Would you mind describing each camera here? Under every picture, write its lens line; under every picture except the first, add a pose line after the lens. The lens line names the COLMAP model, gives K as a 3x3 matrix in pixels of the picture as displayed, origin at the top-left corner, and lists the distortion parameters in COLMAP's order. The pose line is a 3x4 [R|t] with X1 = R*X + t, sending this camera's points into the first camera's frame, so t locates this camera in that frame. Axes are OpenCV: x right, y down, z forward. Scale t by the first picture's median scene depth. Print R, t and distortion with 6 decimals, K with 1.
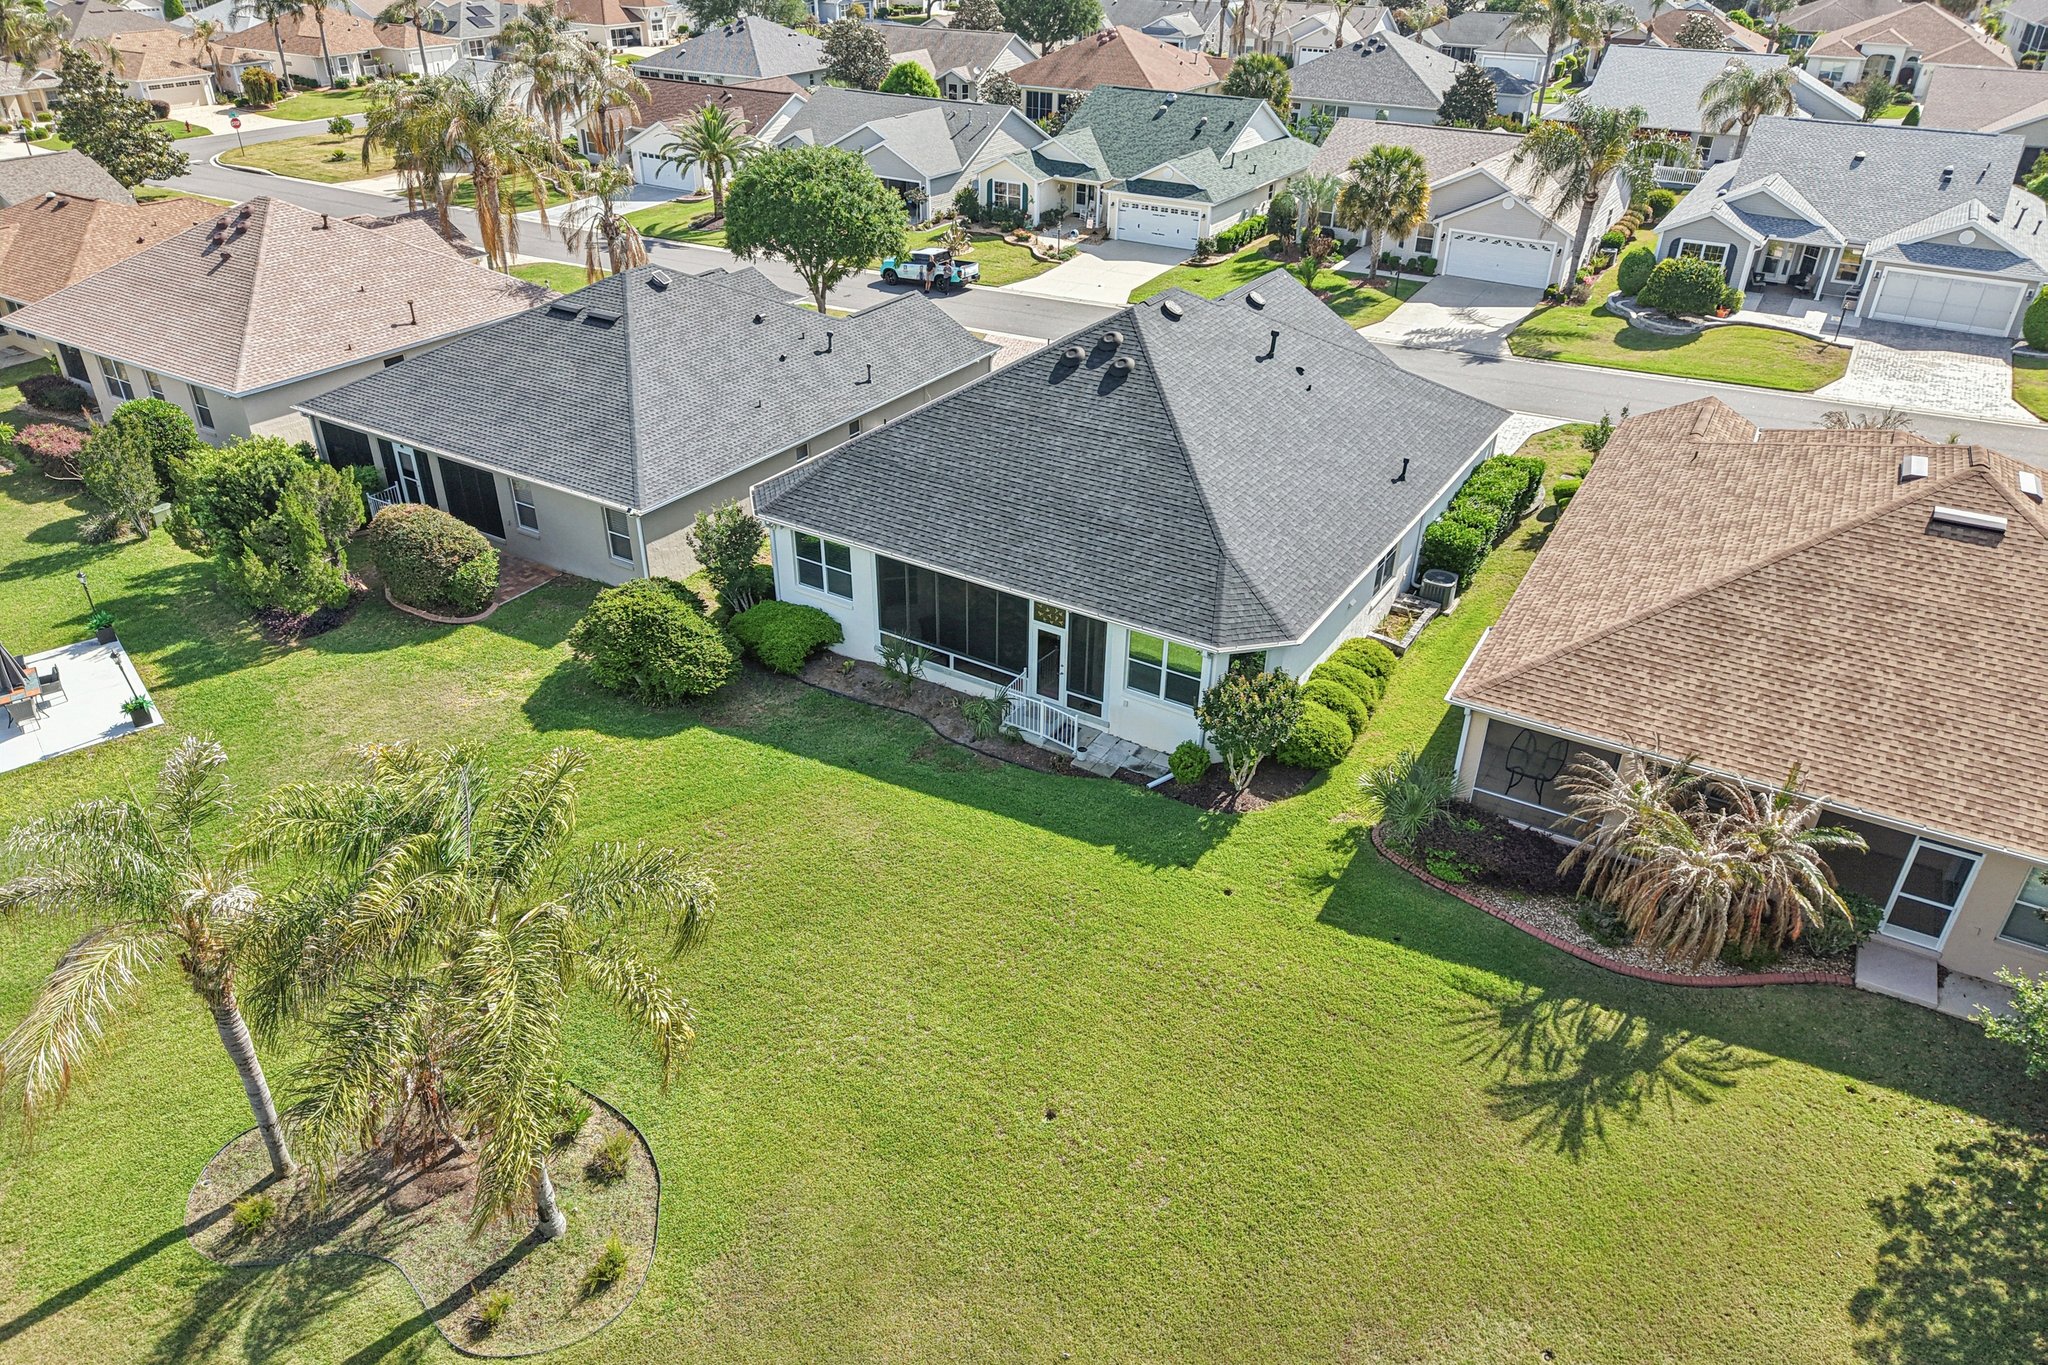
lens RADIAL K [[1366.8, 0, 1012.7], [0, 1366.8, 679.9], [0, 0, 1]] dist [0.051576, -0.063419]
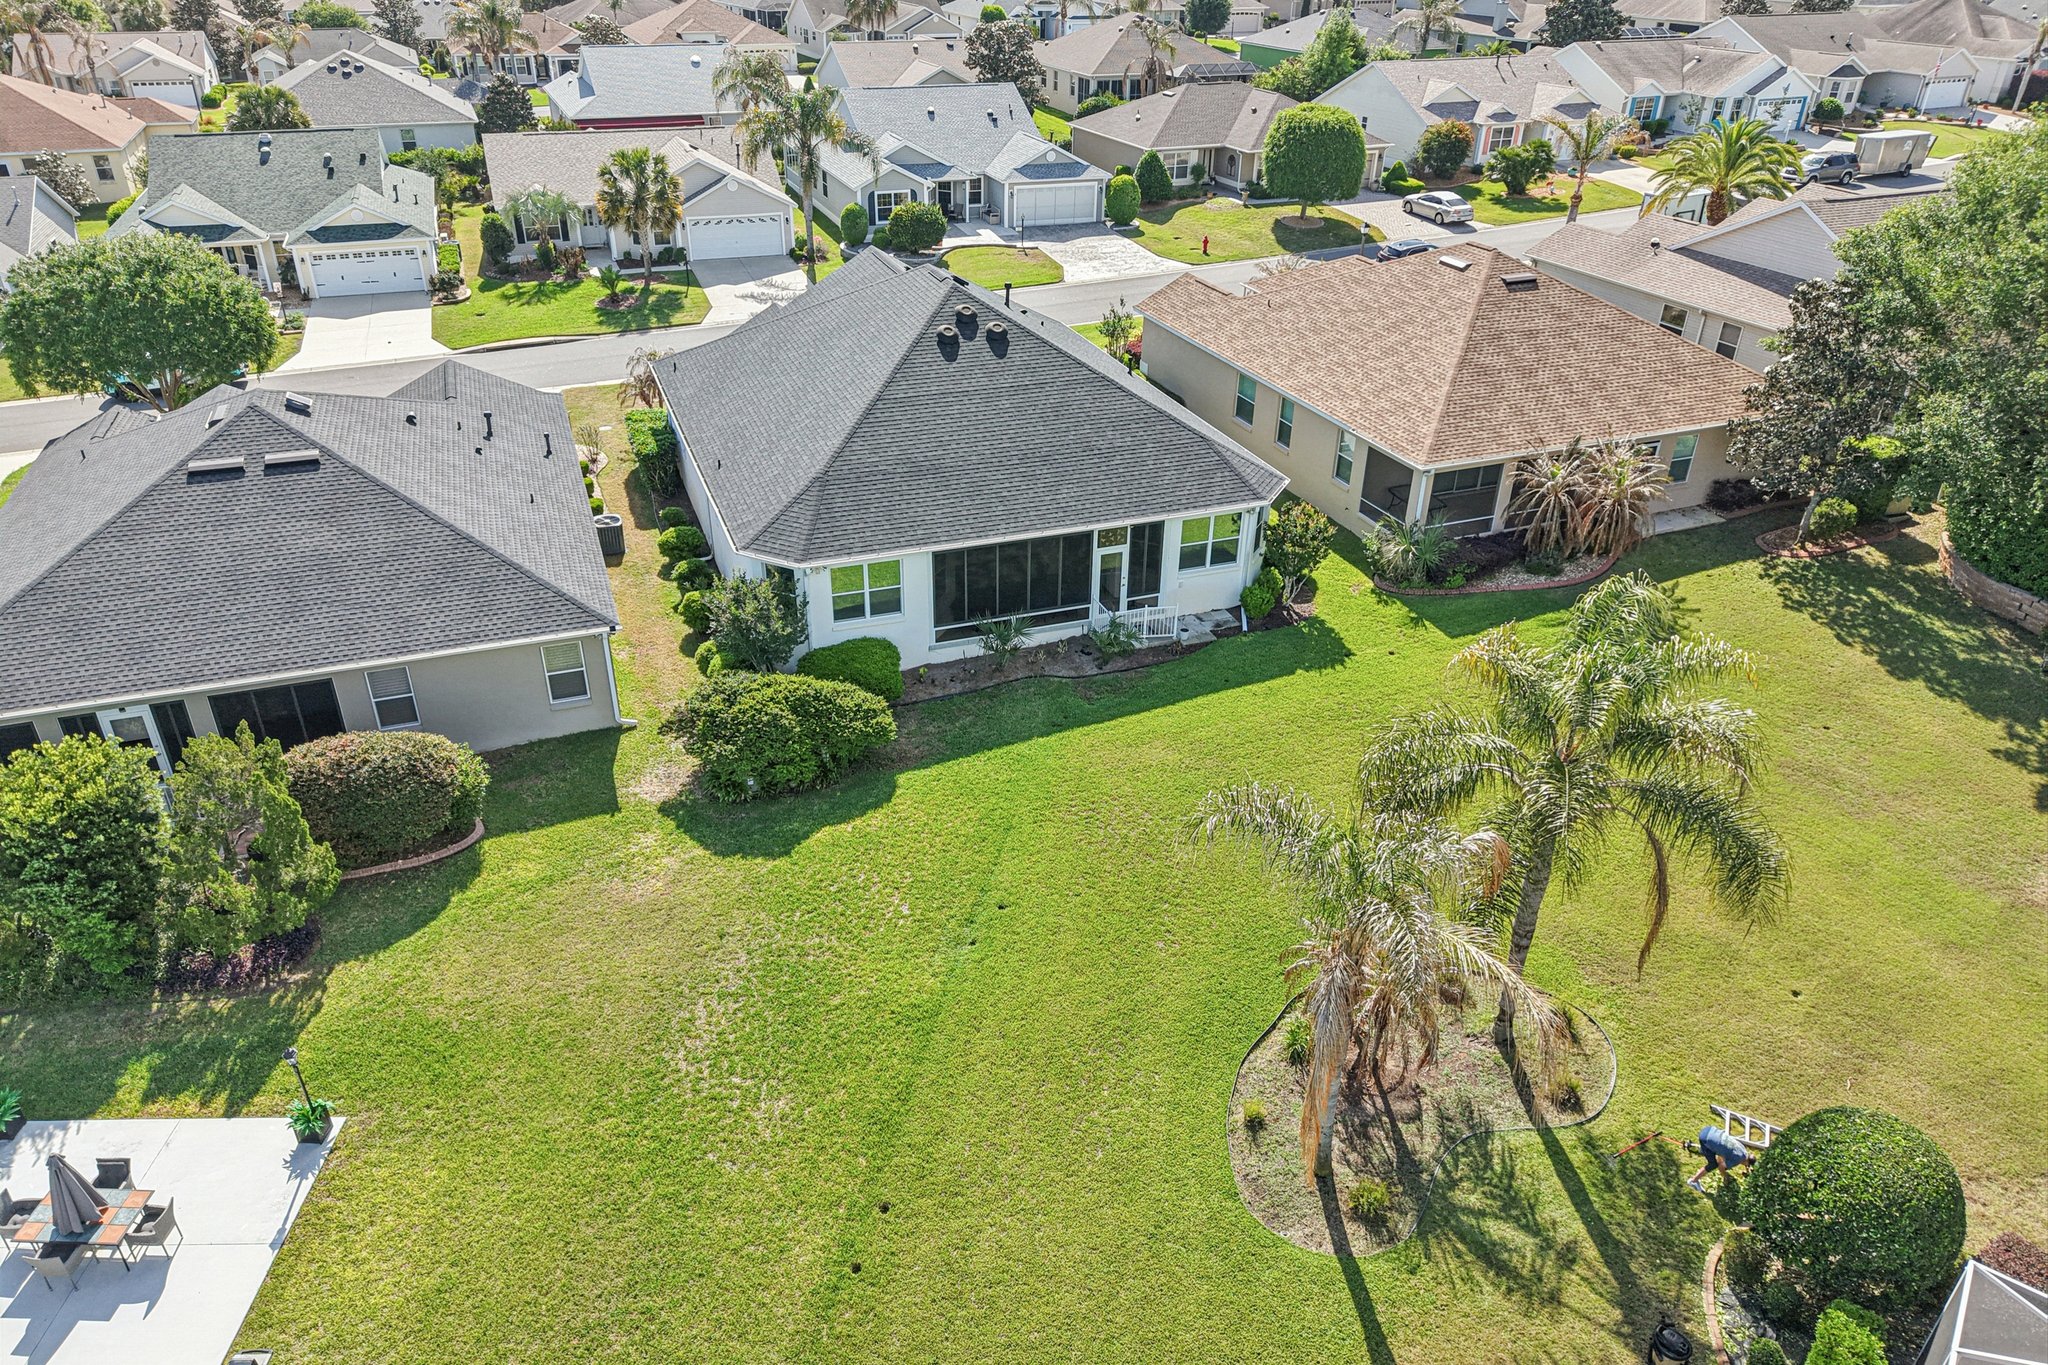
lens RADIAL K [[1366.8, 0, 1012.7], [0, 1366.8, 679.9], [0, 0, 1]] dist [0.051576, -0.063419]
pose [[0.615742, -0.392410, 0.683283, -0.783782], [0.396183, 0.903765, 0.162011, -0.145562], [-0.681102, 0.170949, 0.711952, 0.238400]]
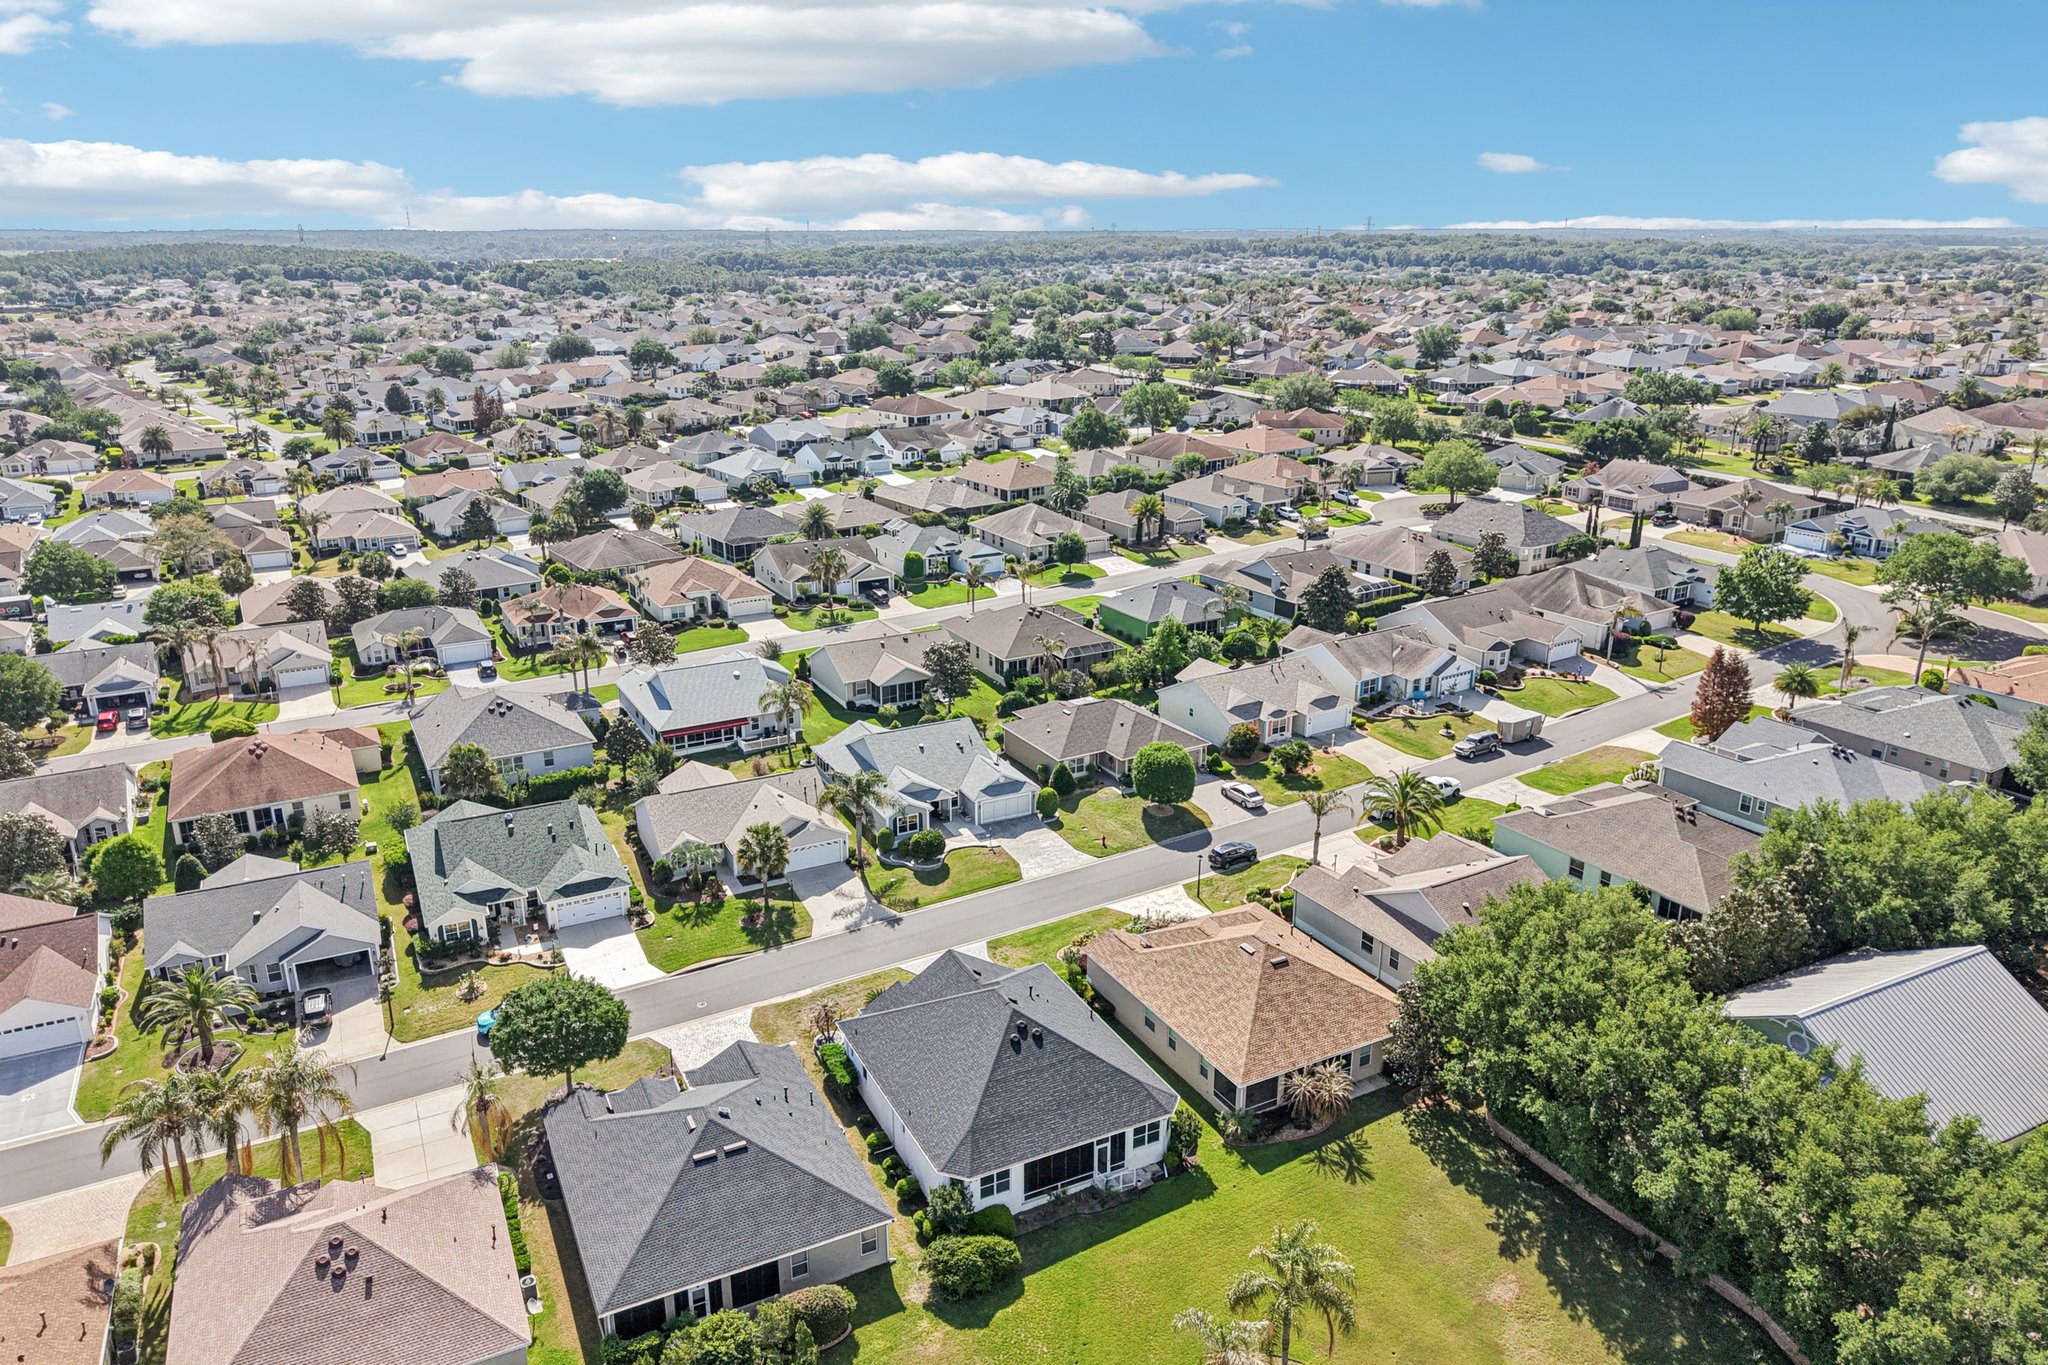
lens RADIAL K [[1365.2, 0, 1021.5], [0, 1365.2, 704.0], [0, 0, 1]] dist [0.145127, -0.385880]
pose [[0.517979, -0.289968, 0.804746, -1.665559], [0.437956, 0.898029, 0.041687, -0.842909], [-0.734774, 0.330850, 0.592153, -0.570557]]
